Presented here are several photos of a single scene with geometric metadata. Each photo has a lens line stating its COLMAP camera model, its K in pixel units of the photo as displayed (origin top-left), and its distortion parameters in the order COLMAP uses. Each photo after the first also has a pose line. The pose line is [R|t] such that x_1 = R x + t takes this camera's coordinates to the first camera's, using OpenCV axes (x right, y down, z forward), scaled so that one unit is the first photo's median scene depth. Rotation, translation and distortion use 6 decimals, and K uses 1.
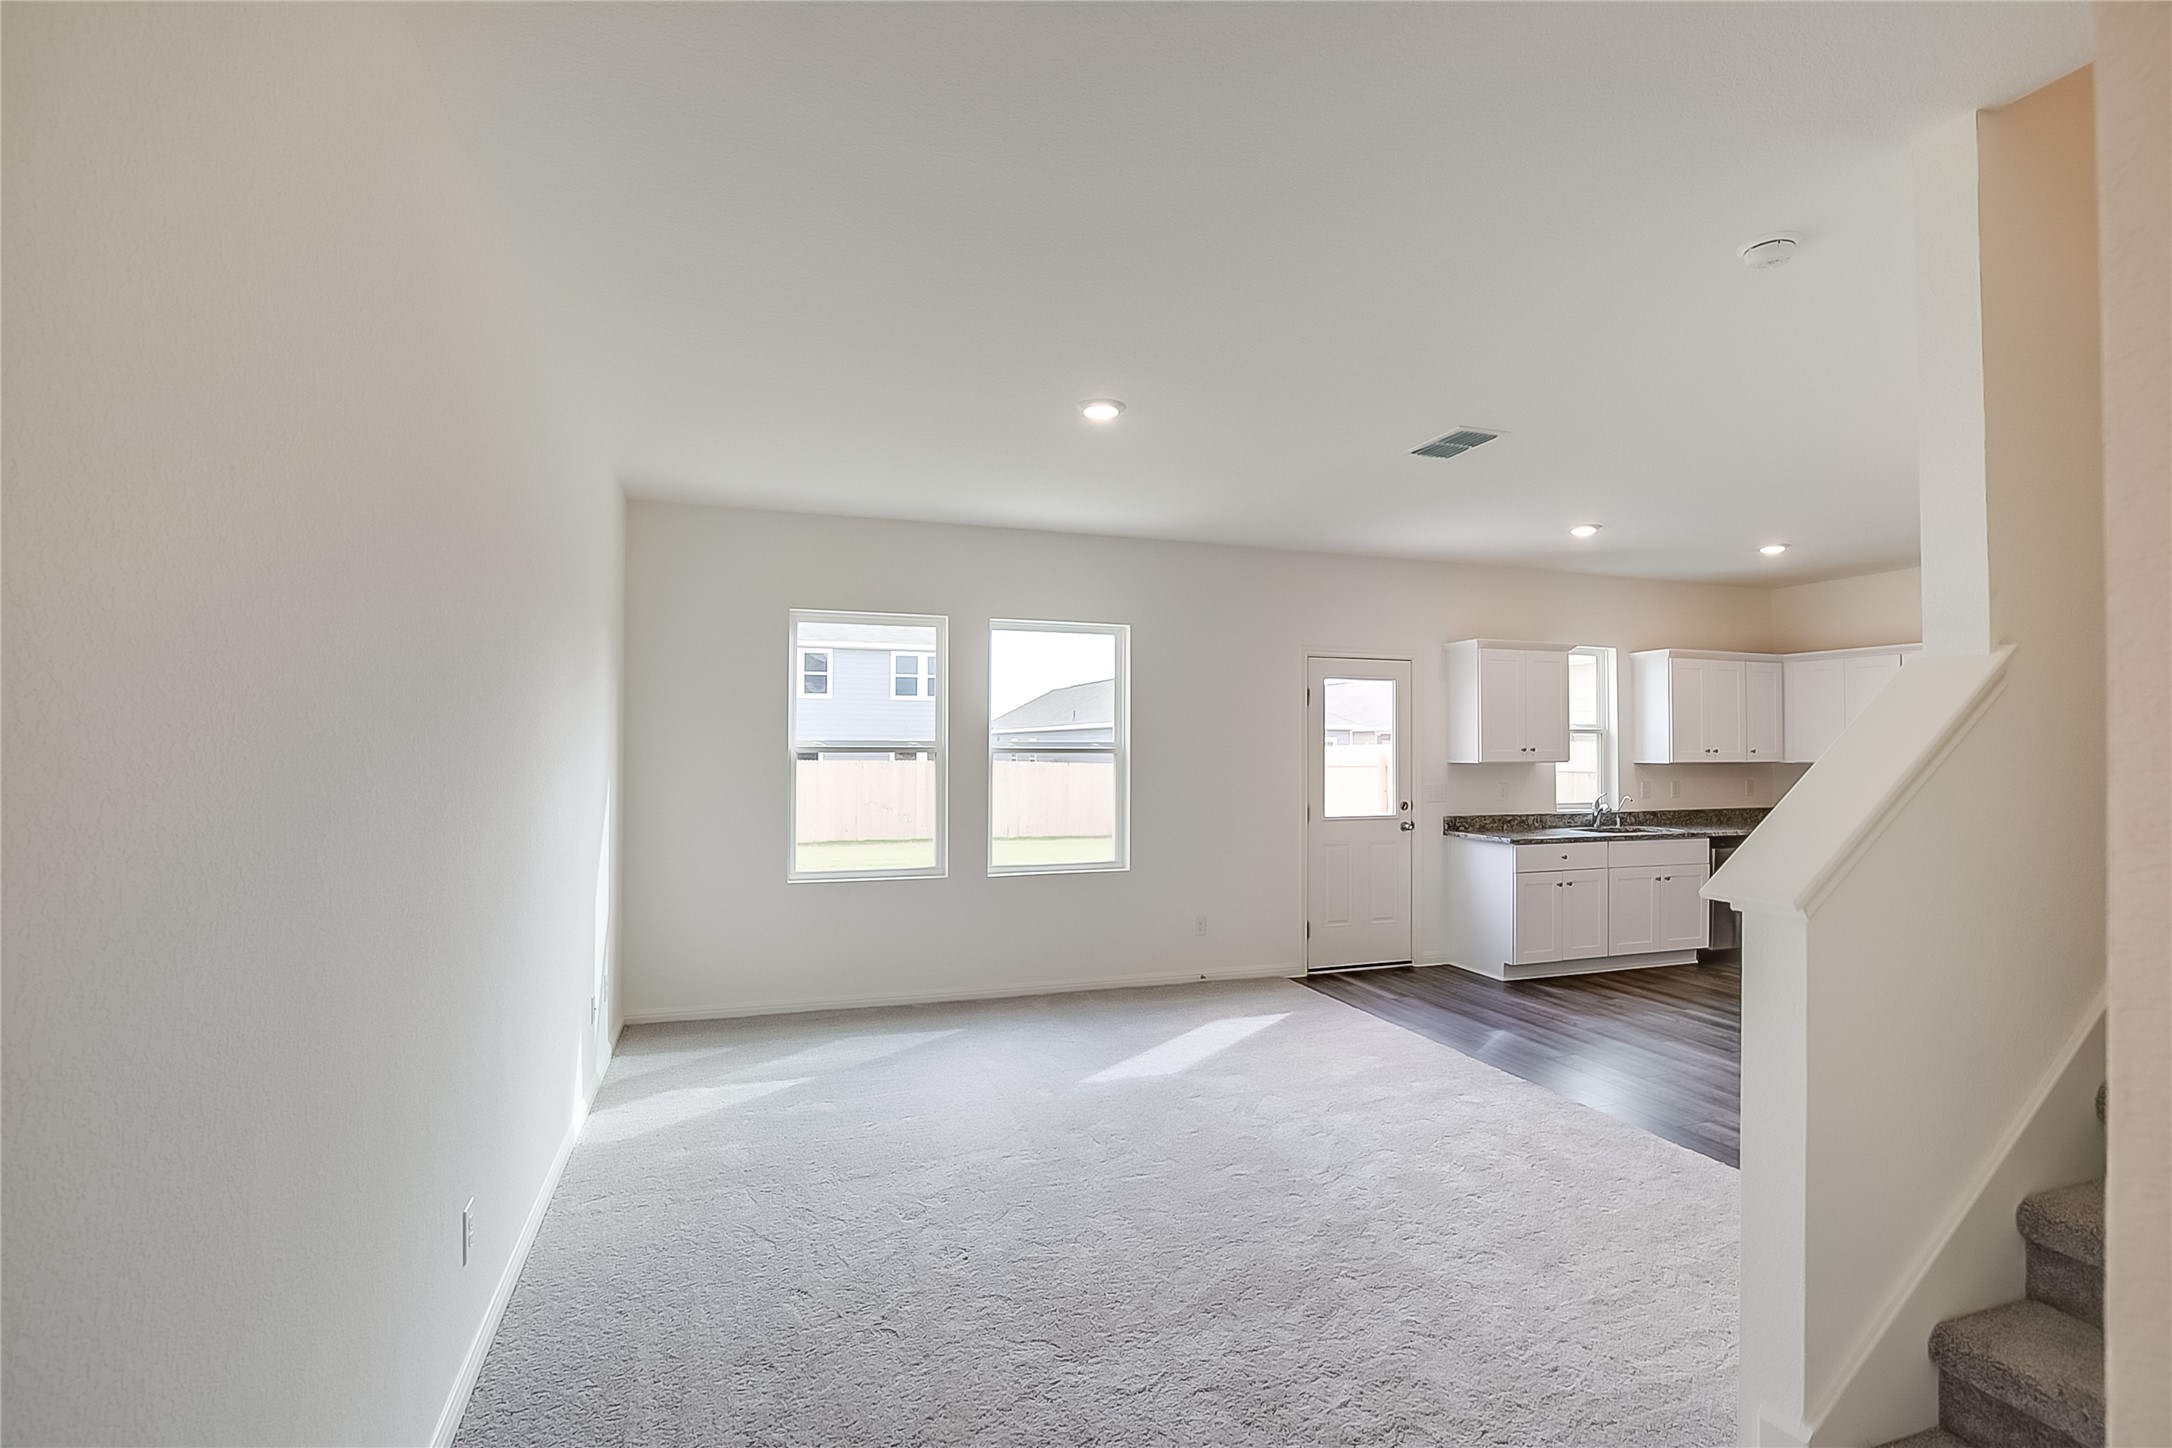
lens RADIAL K [[1007.7, 0, 1085.9], [0, 1007.7, 733.5], [0, 0, 1]] dist [-0.036156, 0.007817]
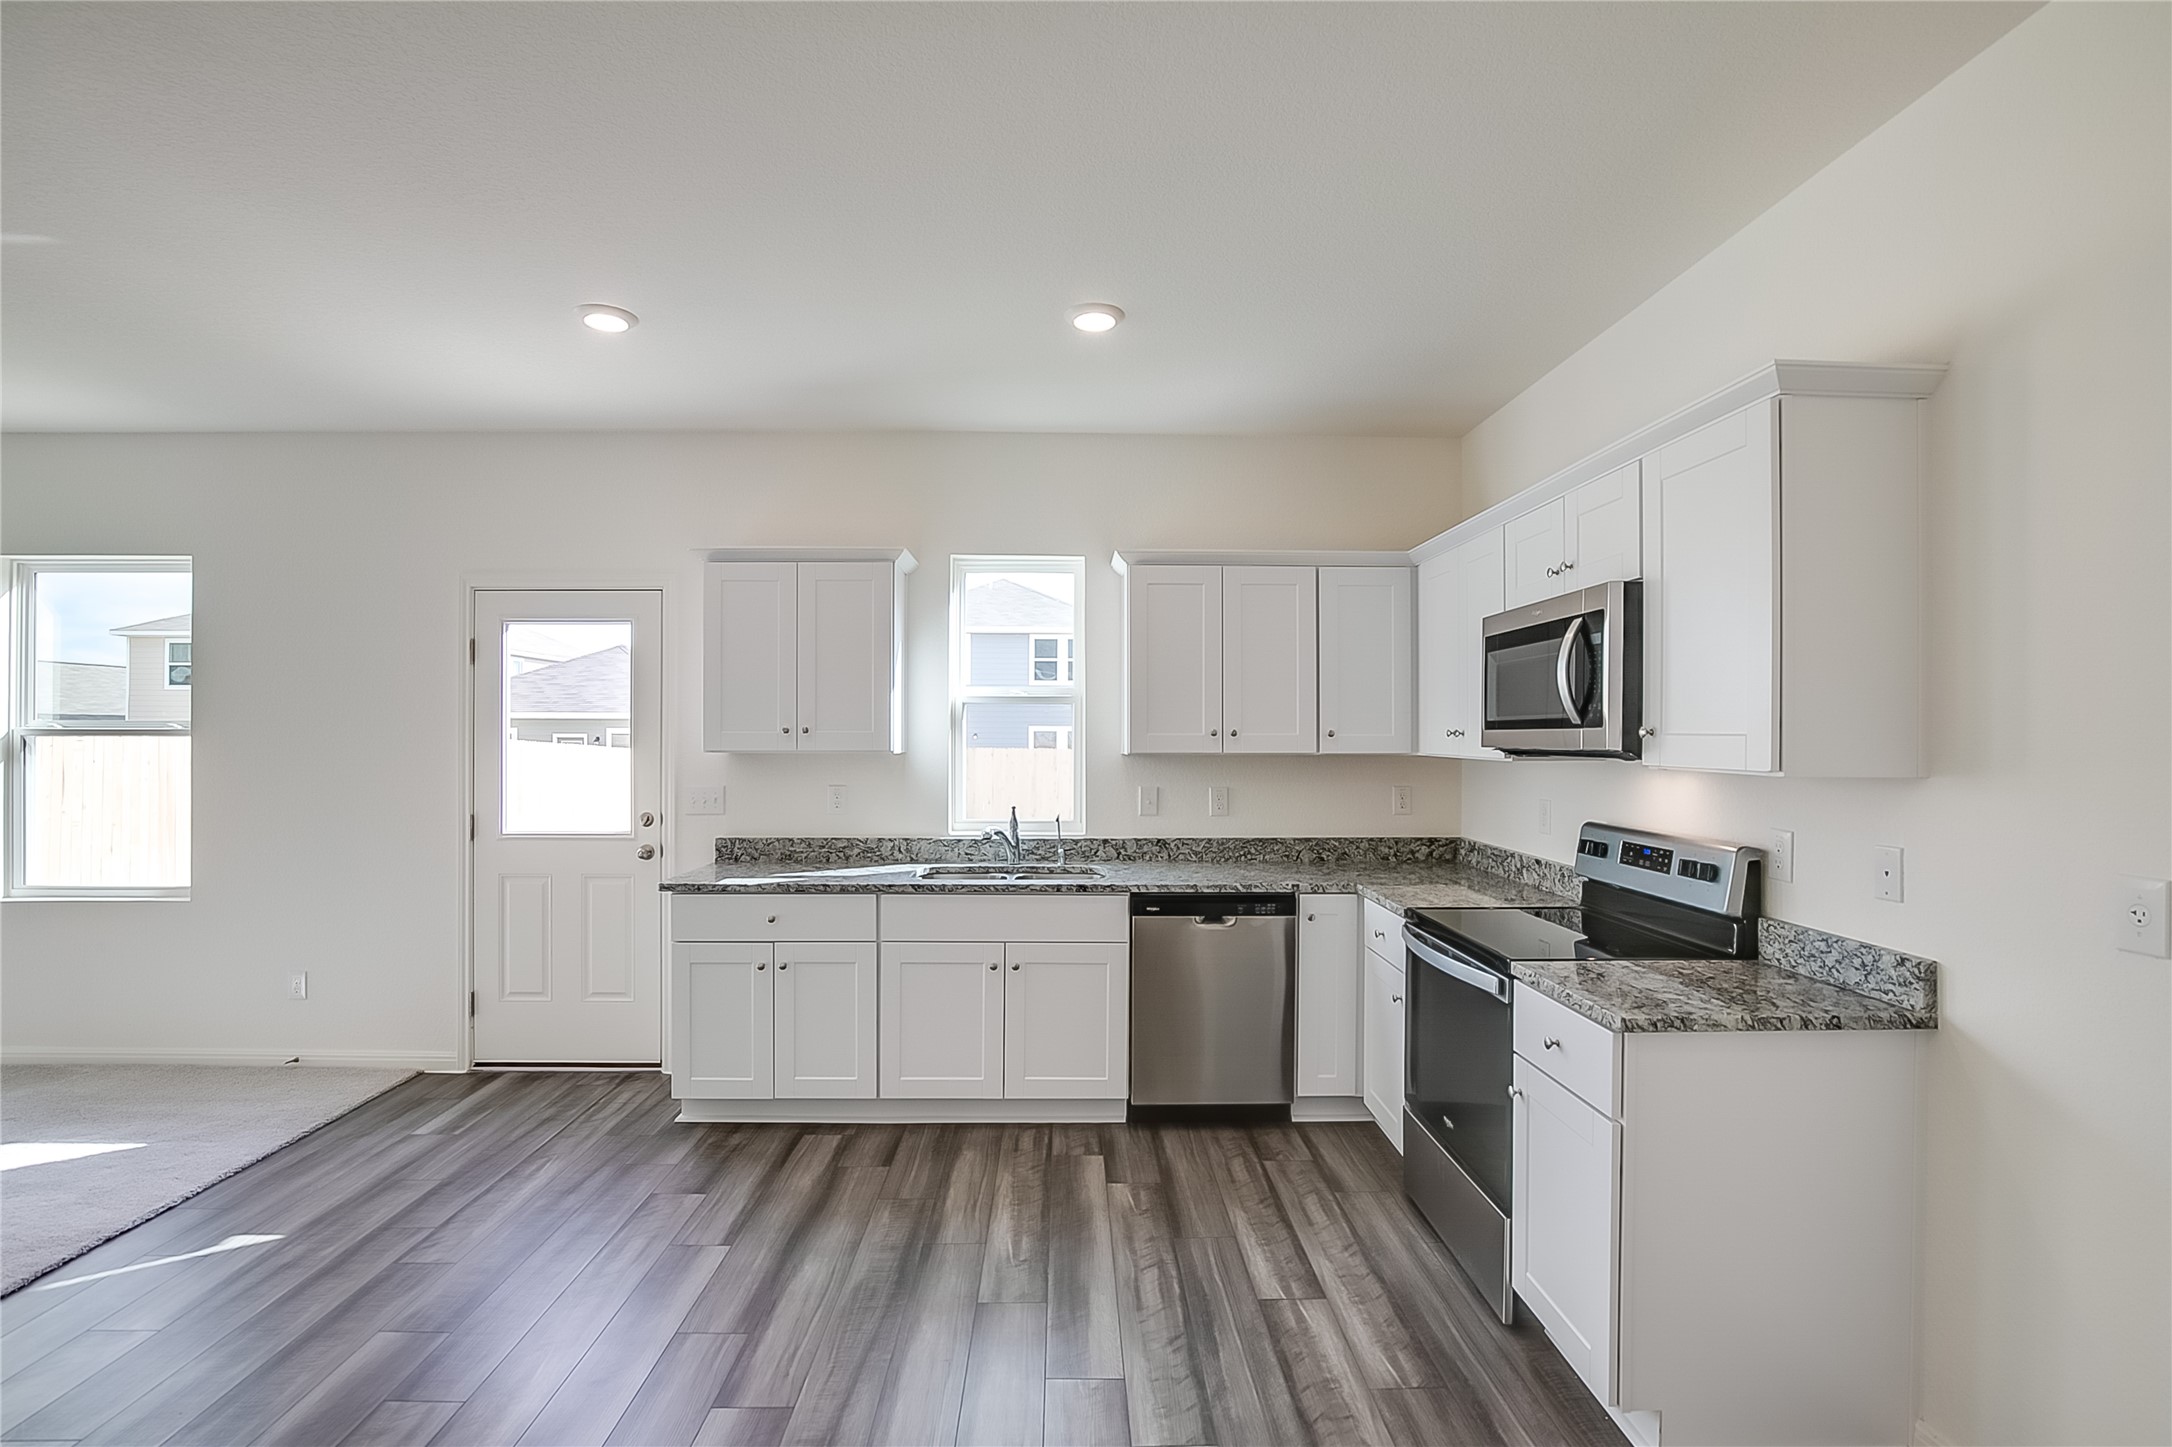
lens RADIAL K [[1007.7, 0, 1083.6], [0, 1007.7, 728.0], [0, 0, 1]] dist [-0.036156, 0.007817]
pose [[0.951530, -0.004240, -0.307527, 0.768785], [0.006324, 0.999963, 0.005780, 0.011981], [0.307491, -0.007444, 0.951522, 0.478167]]
